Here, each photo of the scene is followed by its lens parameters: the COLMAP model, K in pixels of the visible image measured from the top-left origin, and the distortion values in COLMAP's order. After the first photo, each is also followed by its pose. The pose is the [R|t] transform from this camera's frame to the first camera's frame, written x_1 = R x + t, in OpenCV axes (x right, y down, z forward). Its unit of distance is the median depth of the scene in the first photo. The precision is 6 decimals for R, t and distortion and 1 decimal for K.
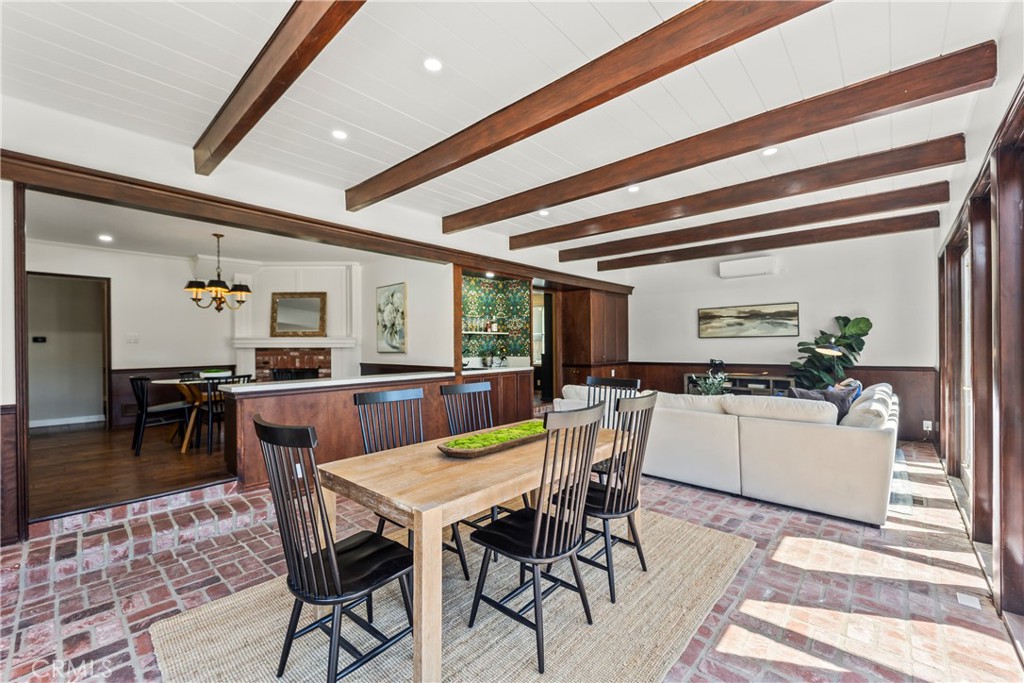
lens RADIAL K [[411.4, 0, 513.4], [0, 411.4, 344.8], [0, 0, 1]] dist [0.006629, -0.004243]
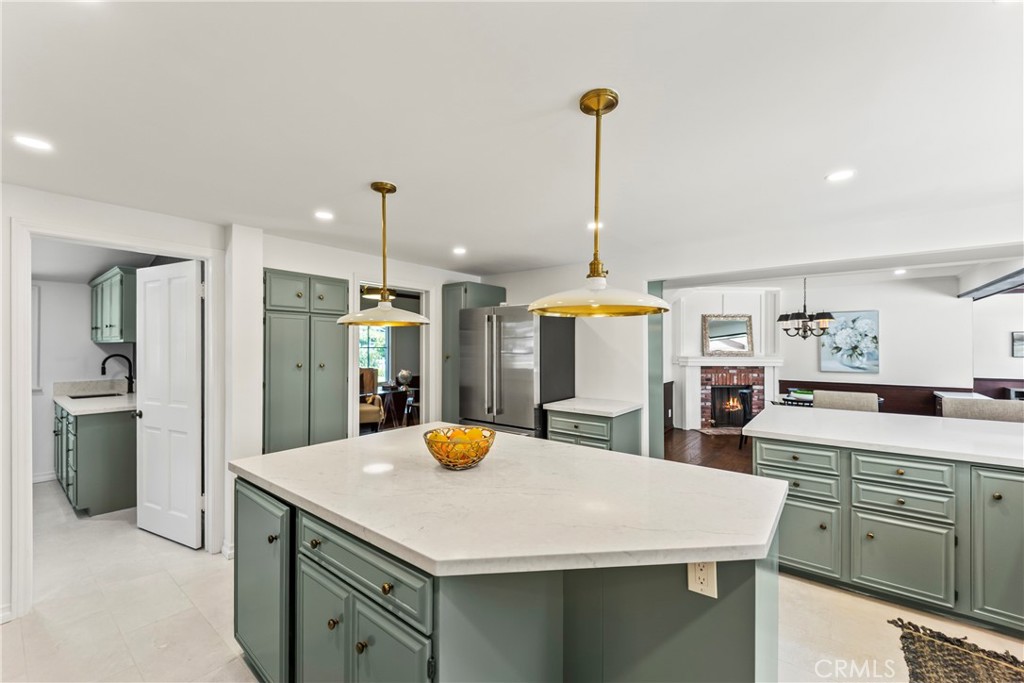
lens RADIAL K [[411.4, 0, 504.9], [0, 411.4, 341.8], [0, 0, 1]] dist [0.006629, -0.004243]
pose [[0.997007, 0.010240, 0.076632, -1.207982], [-0.010014, 0.999944, -0.003336, -0.046572], [-0.076662, 0.002559, 0.997054, -0.038228]]
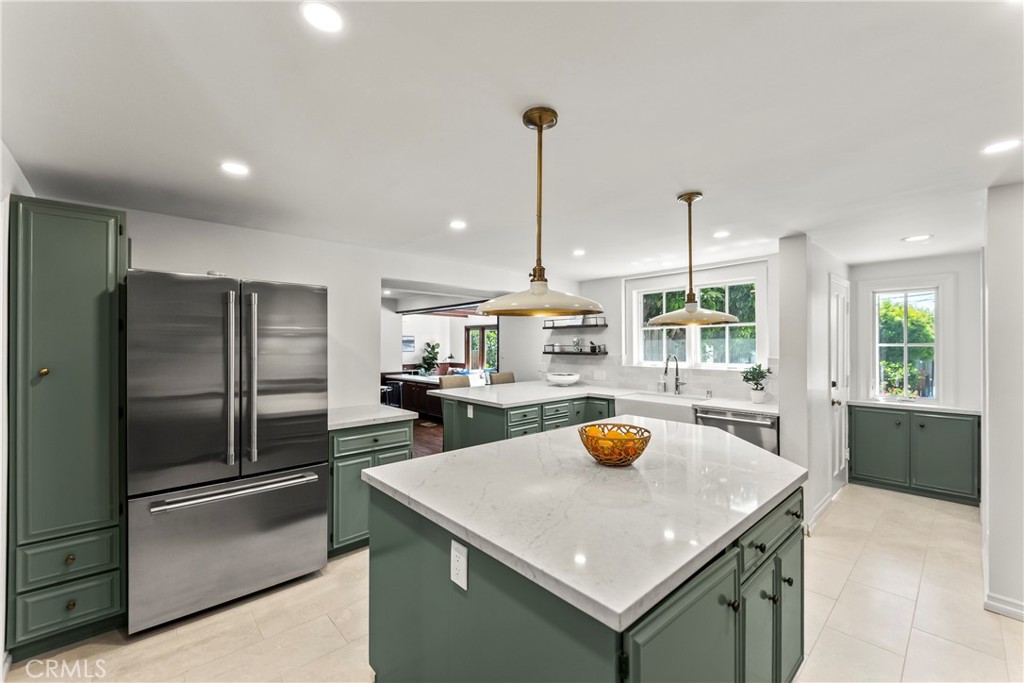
lens RADIAL K [[411.4, 0, 507.9], [0, 411.4, 343.6], [0, 0, 1]] dist [0.006629, -0.004243]
pose [[0.095600, 0.008656, 0.995382, -1.504376], [0.001865, 0.999959, -0.008874, -0.041662], [-0.995418, 0.002704, 0.095580, 0.280838]]
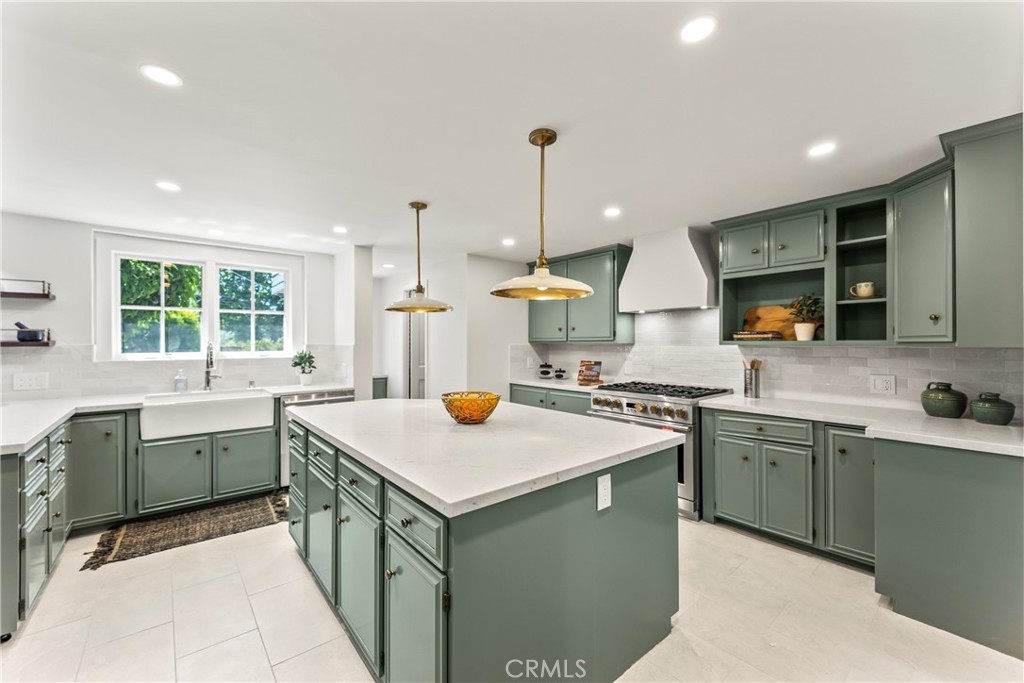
lens RADIAL K [[411.4, 0, 510.6], [0, 411.4, 341.6], [0, 0, 1]] dist [0.006629, -0.004243]
pose [[-0.991983, 0.008499, 0.126084, -1.291456], [0.008404, 0.999964, -0.001290, -0.027063], [-0.126090, -0.000220, -0.992019, 0.564312]]
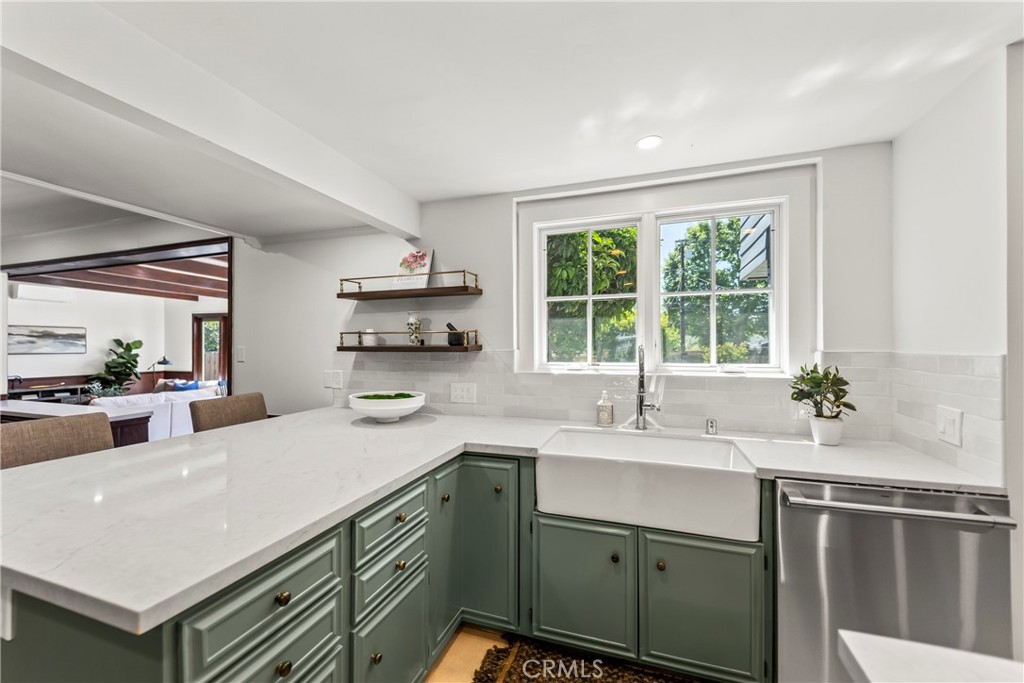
lens RADIAL K [[411.4, 0, 507.9], [0, 411.4, 342.4], [0, 0, 1]] dist [0.006629, -0.004243]
pose [[-0.405641, 0.017107, 0.913872, -1.077787], [0.003484, 0.999847, -0.017170, -0.028703], [-0.914026, -0.003781, -0.405638, 0.299873]]
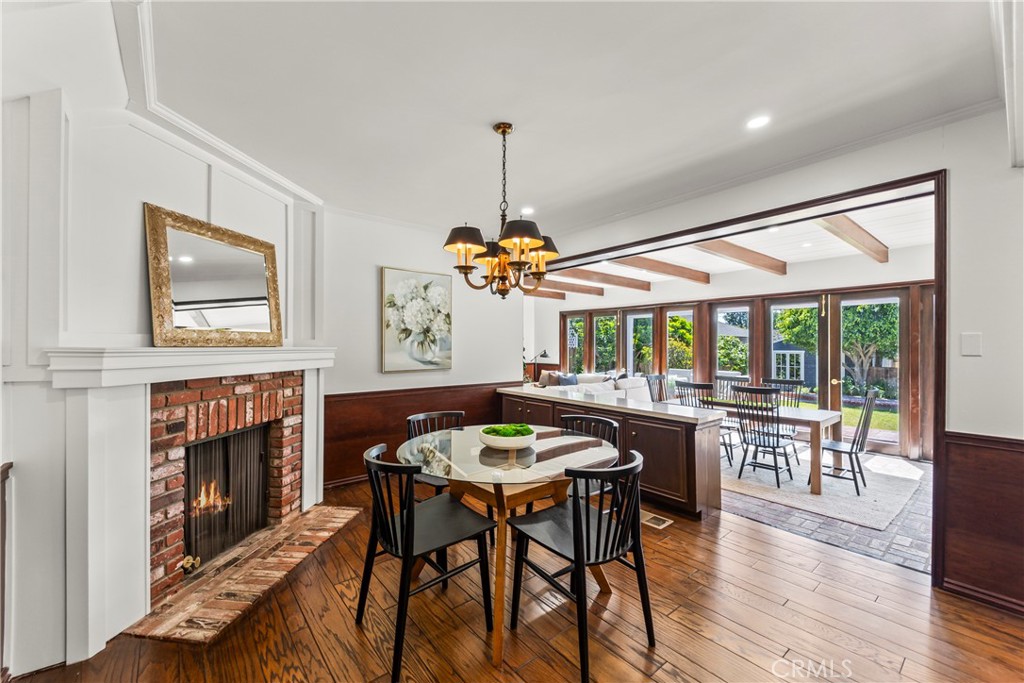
lens RADIAL K [[411.4, 0, 514.4], [0, 411.4, 344.2], [0, 0, 1]] dist [0.006629, -0.004243]
pose [[0.138159, 0.008641, 0.990372, -0.873296], [-0.004584, 0.999957, -0.008085, -0.018653], [-0.990399, -0.003423, 0.138193, 0.692013]]
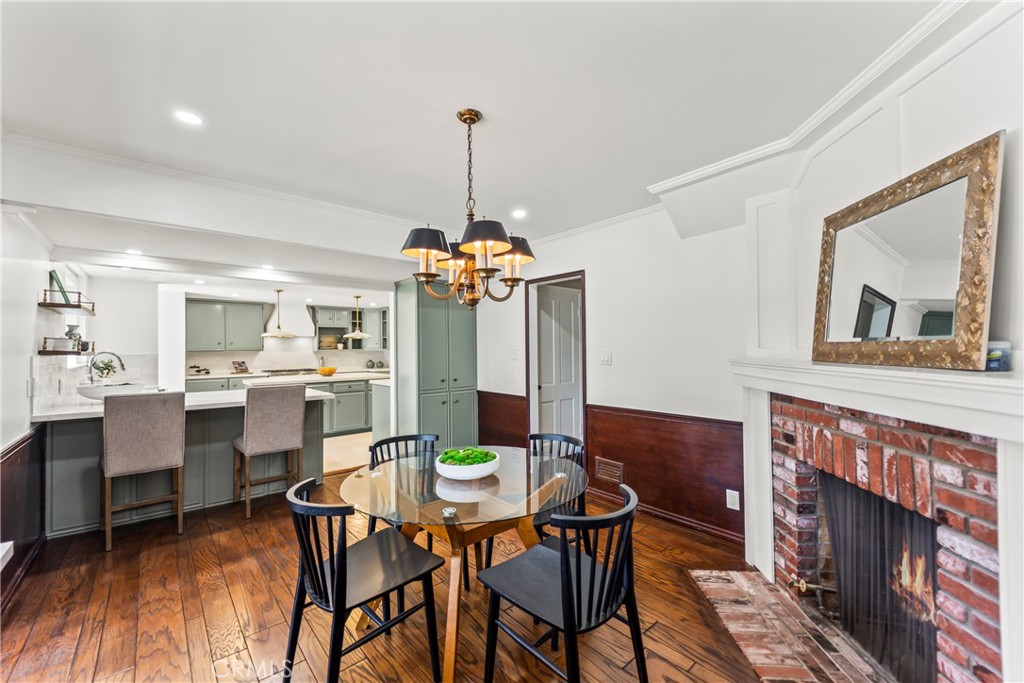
lens RADIAL K [[411.4, 0, 508.8], [0, 411.4, 345.7], [0, 0, 1]] dist [0.006629, -0.004243]
pose [[-0.118768, 0.001545, -0.992921, -0.243502], [0.010581, 0.999944, 0.000290, -0.032912], [0.992866, -0.010471, -0.118778, 0.809989]]
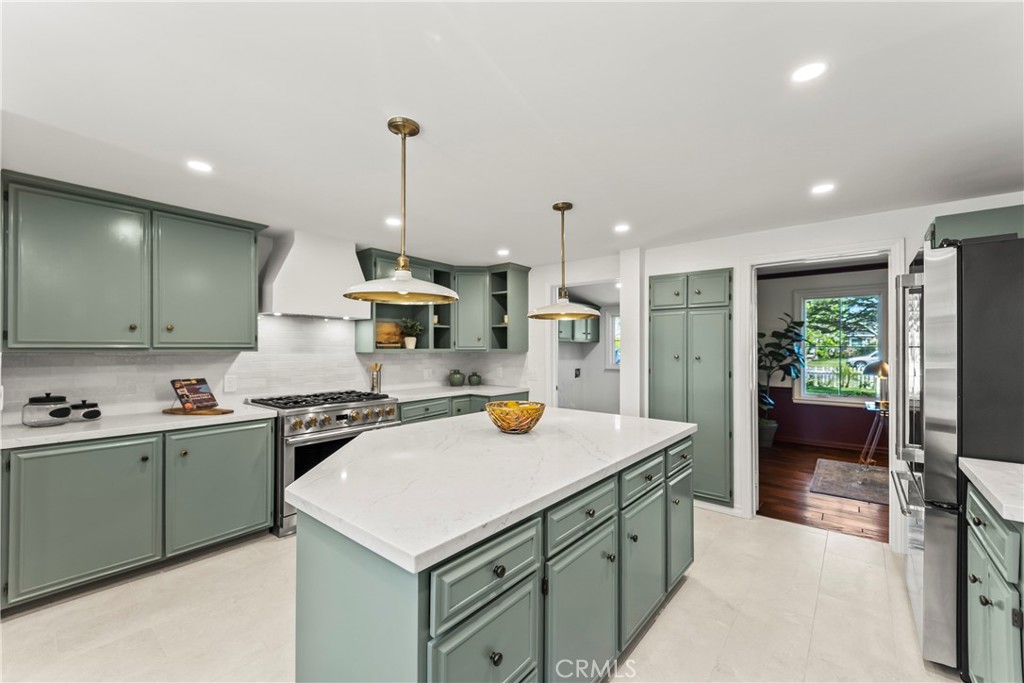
lens RADIAL K [[411.4, 0, 506.6], [0, 411.4, 345.2], [0, 0, 1]] dist [0.006629, -0.004243]
pose [[0.039758, 0.001638, -0.999208, -0.883486], [-0.002599, 0.999995, 0.001536, -0.033079], [0.999206, 0.002536, 0.039762, 0.211657]]
